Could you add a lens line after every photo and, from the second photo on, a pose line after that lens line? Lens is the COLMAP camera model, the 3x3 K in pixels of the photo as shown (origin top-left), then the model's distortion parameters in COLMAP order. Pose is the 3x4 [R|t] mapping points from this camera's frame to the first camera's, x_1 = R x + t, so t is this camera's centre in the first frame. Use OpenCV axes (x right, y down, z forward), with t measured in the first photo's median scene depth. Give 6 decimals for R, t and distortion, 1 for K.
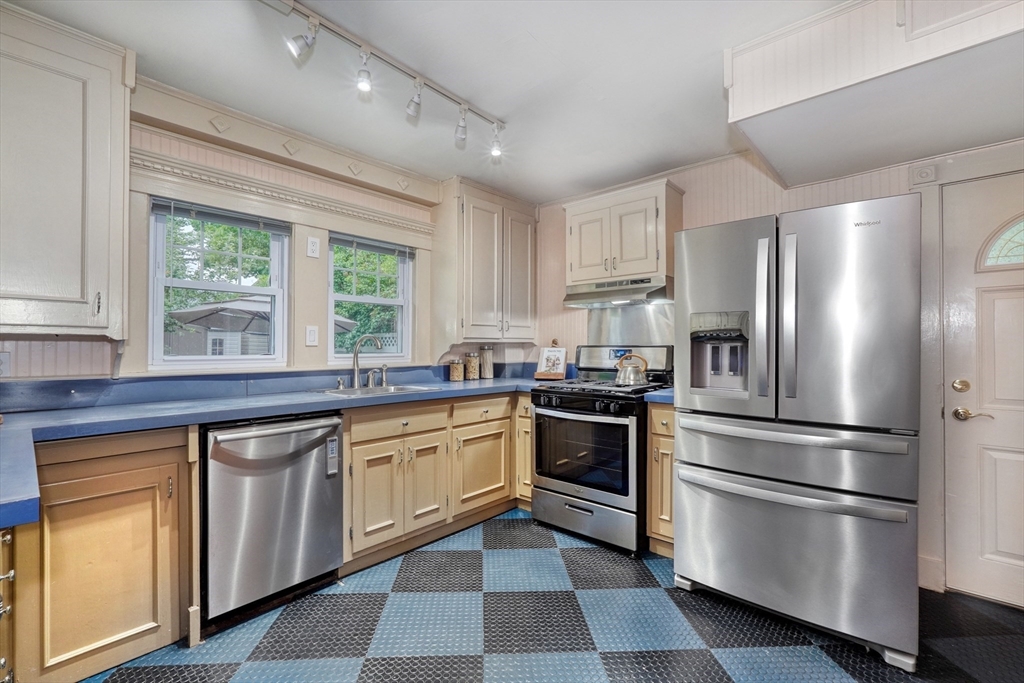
lens RADIAL K [[445.3, 0, 509.6], [0, 445.3, 346.0], [0, 0, 1]] dist [-0.014889, 0.000118]
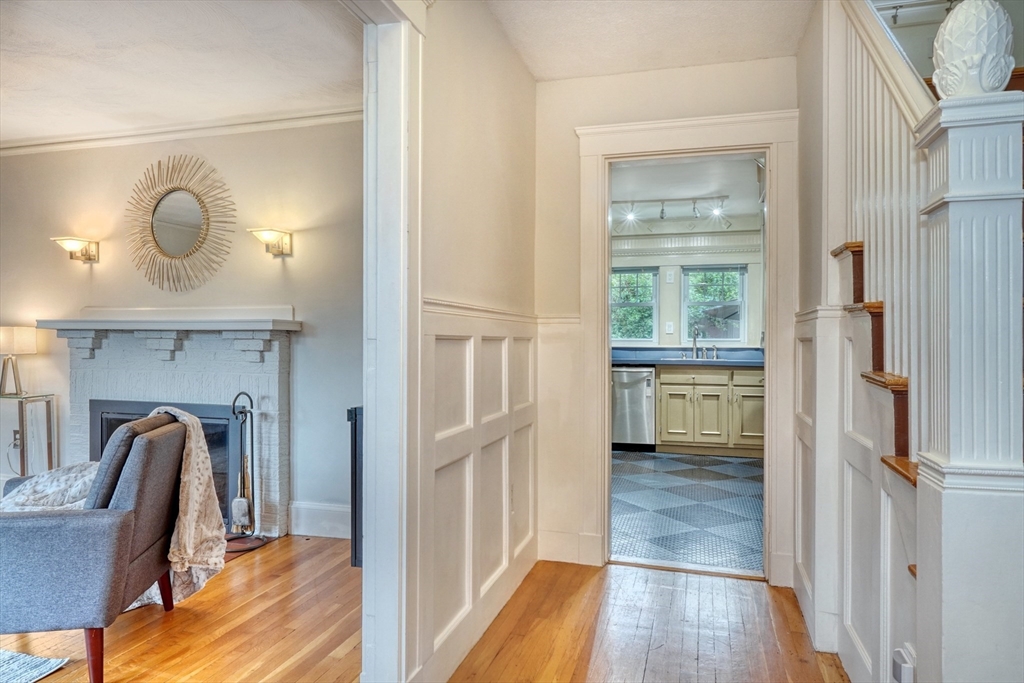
lens RADIAL K [[659.9, 0, 512.0], [0, 659.9, 341.5], [0, 0, 1]] dist [-0.005400, -0.001920]
pose [[0.443183, -0.001351, -0.896430, 1.926550], [-0.002821, 0.999992, -0.002901, 0.048245], [0.896427, 0.003814, 0.443175, -0.848252]]
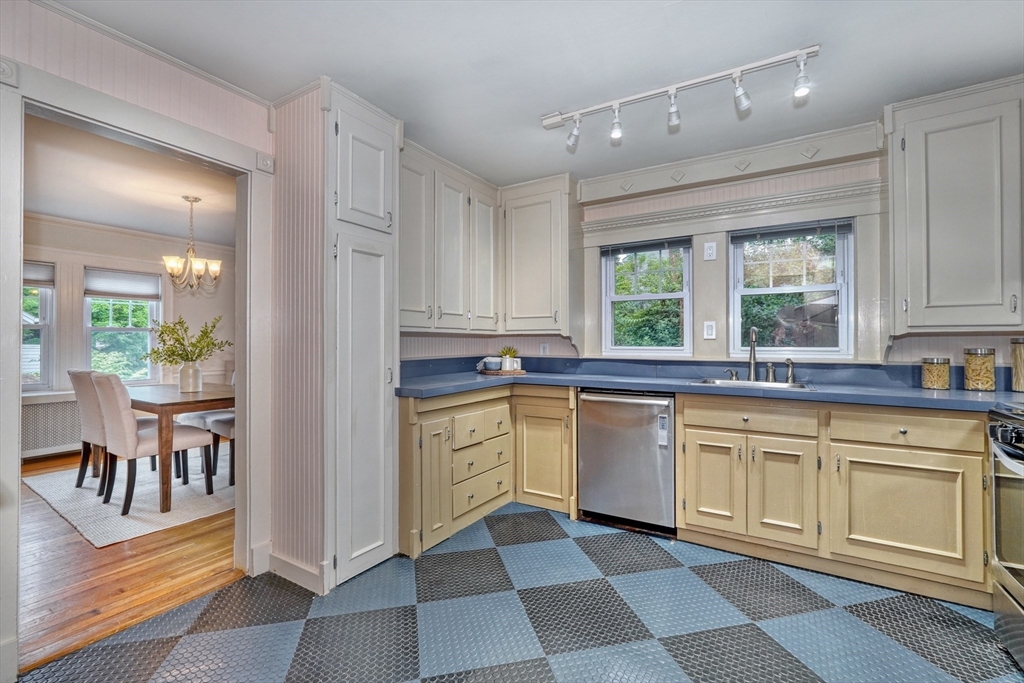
lens RADIAL K [[436.6, 0, 512.0], [0, 436.6, 341.5], [0, 0, 1]] dist [-0.000075, -0.000251]
pose [[0.182913, -0.004618, -0.983118, 0.658317], [0.000652, 0.999989, -0.004576, 0.012272], [0.983129, 0.000196, 0.182914, 0.364798]]
